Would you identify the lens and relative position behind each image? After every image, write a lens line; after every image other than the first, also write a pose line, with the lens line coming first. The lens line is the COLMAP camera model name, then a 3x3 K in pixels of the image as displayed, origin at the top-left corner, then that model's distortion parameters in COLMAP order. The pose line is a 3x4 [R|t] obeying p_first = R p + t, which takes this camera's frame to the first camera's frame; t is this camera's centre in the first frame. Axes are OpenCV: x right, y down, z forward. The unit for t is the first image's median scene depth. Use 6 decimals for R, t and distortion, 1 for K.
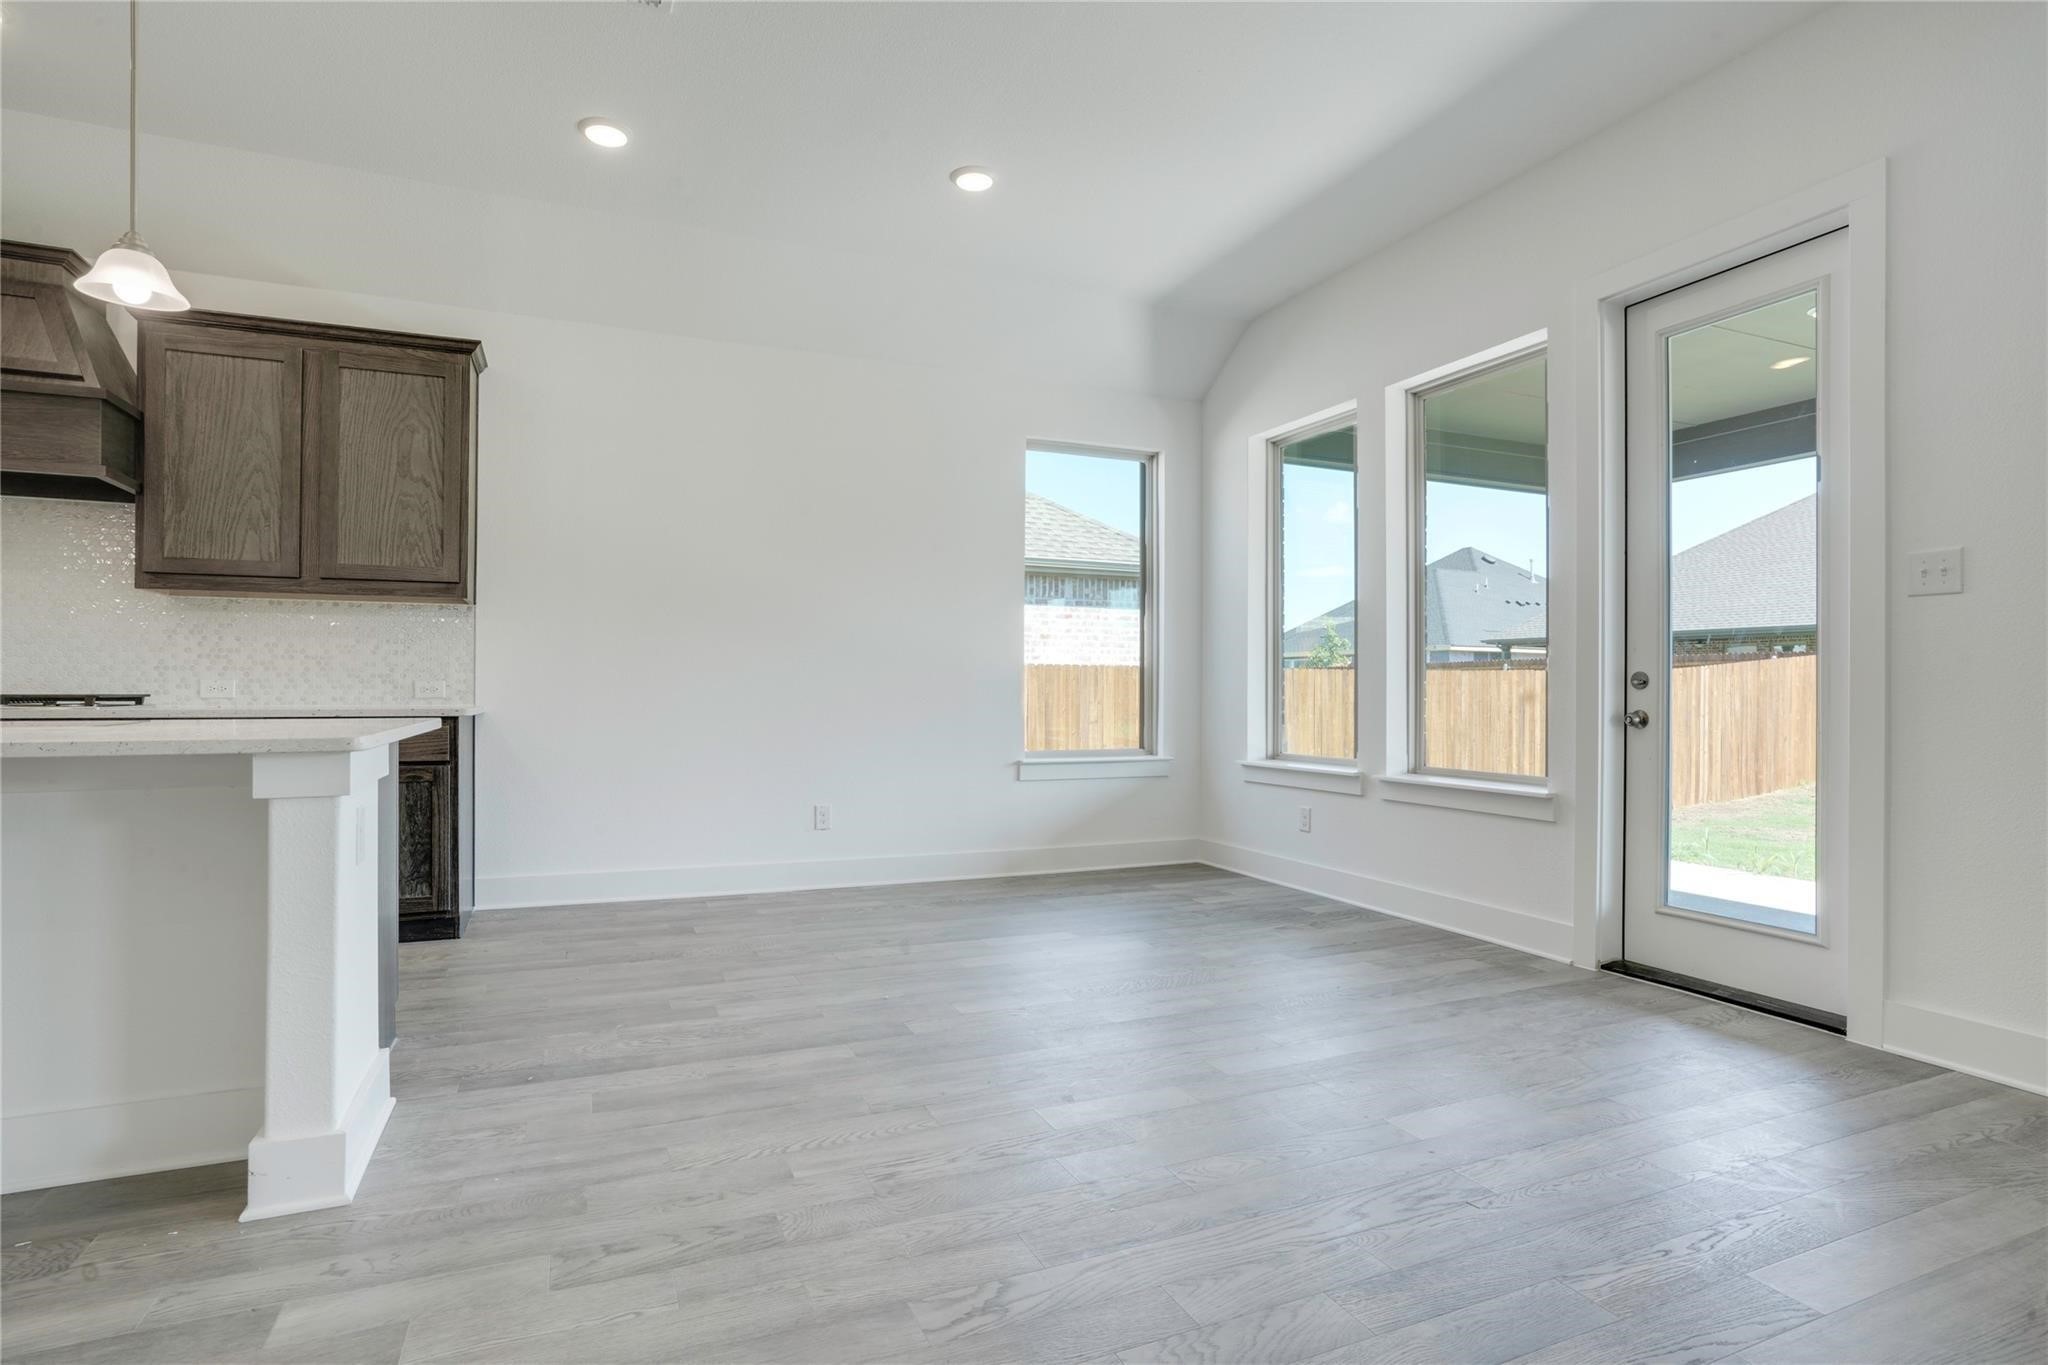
lens RADIAL K [[1037.2, 0, 1021.2], [0, 1037.2, 690.3], [0, 0, 1]] dist [-0.053842, 0.030904]
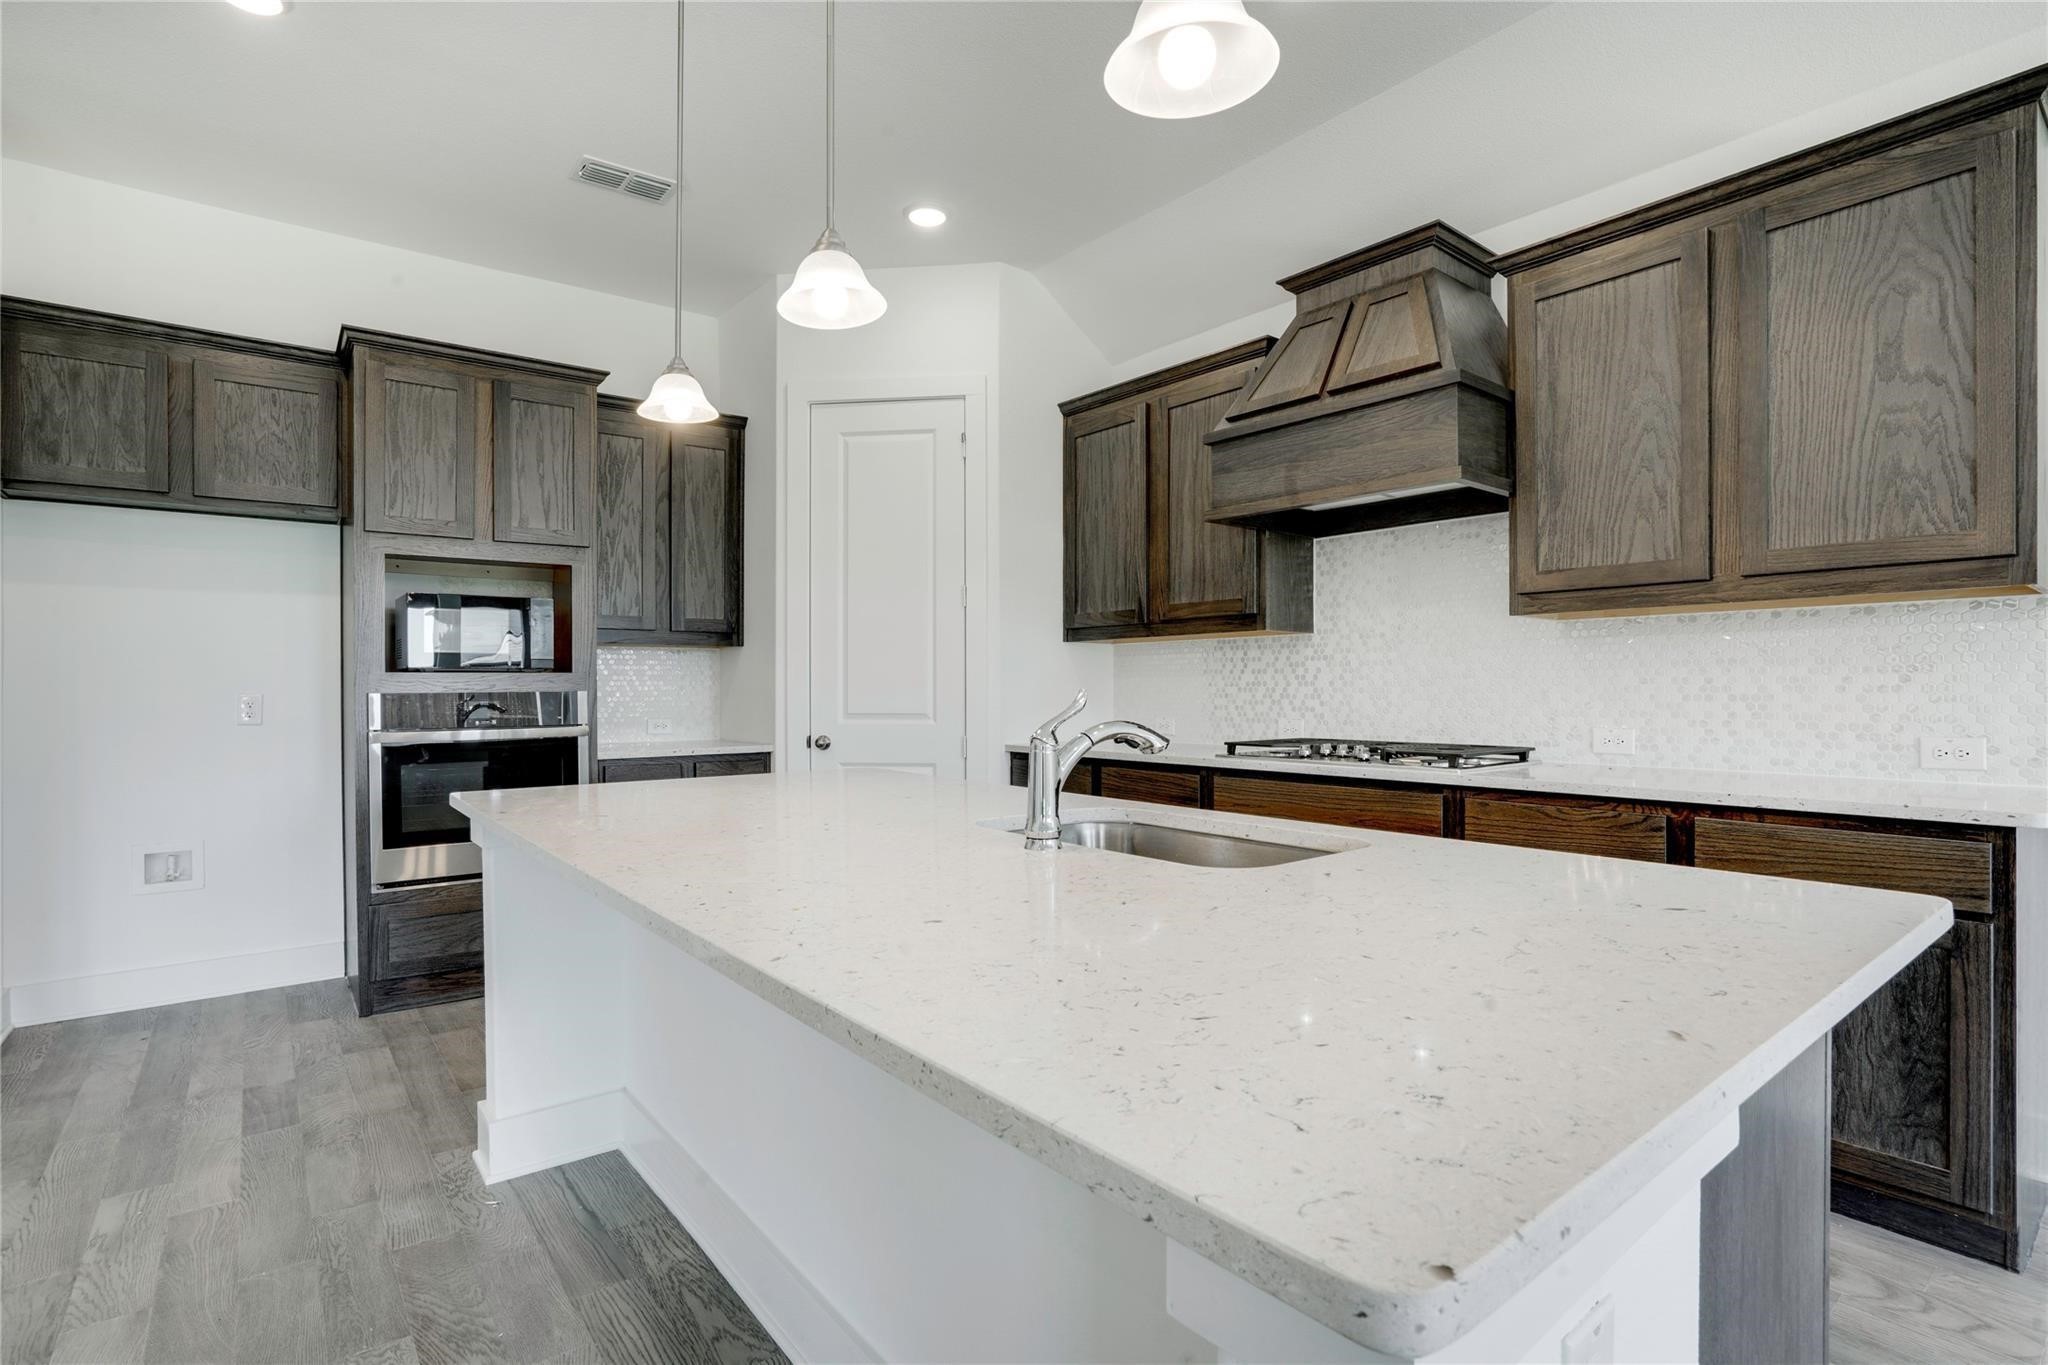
lens RADIAL K [[990.7, 0, 1023.4], [0, 990.7, 693.1], [0, 0, 1]] dist [-0.046838, 0.019448]
pose [[0.261673, -0.000775, -0.965156, -0.223615], [0.005050, 0.999987, 0.000566, -0.040498], [0.965143, -0.005022, 0.261673, 0.410748]]
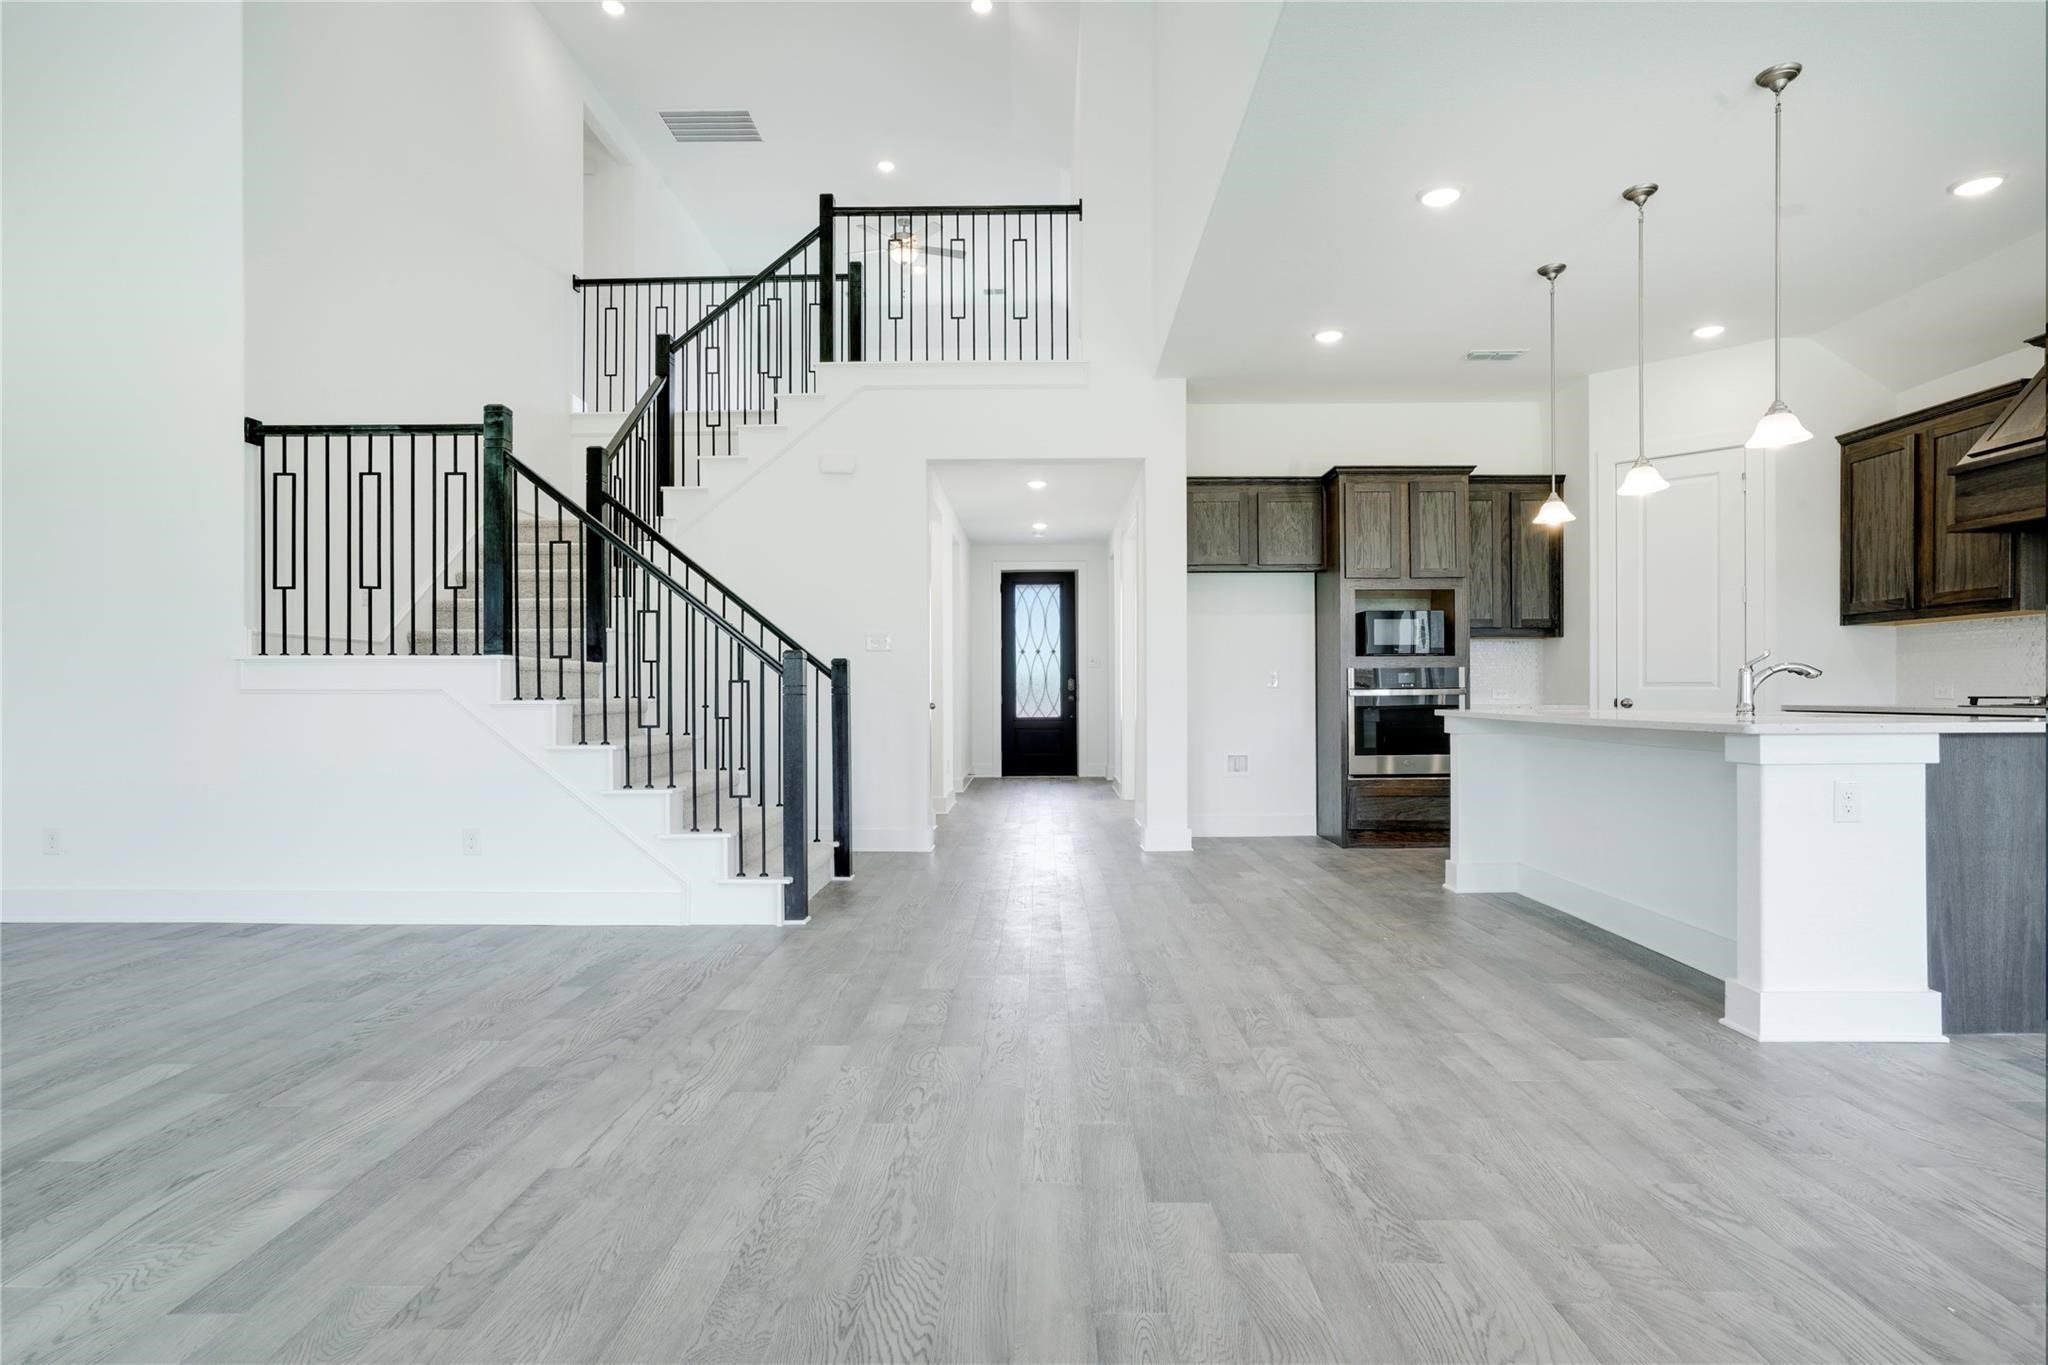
lens RADIAL K [[1099.7, 0, 1036.8], [0, 1099.7, 687.5], [0, 0, 1]] dist [-0.027729, 0.032129]
pose [[-0.399344, -0.008484, -0.916762, 0.577886], [0.000619, 0.999954, -0.009524, 0.003724], [0.916801, -0.004371, -0.399320, 0.322273]]
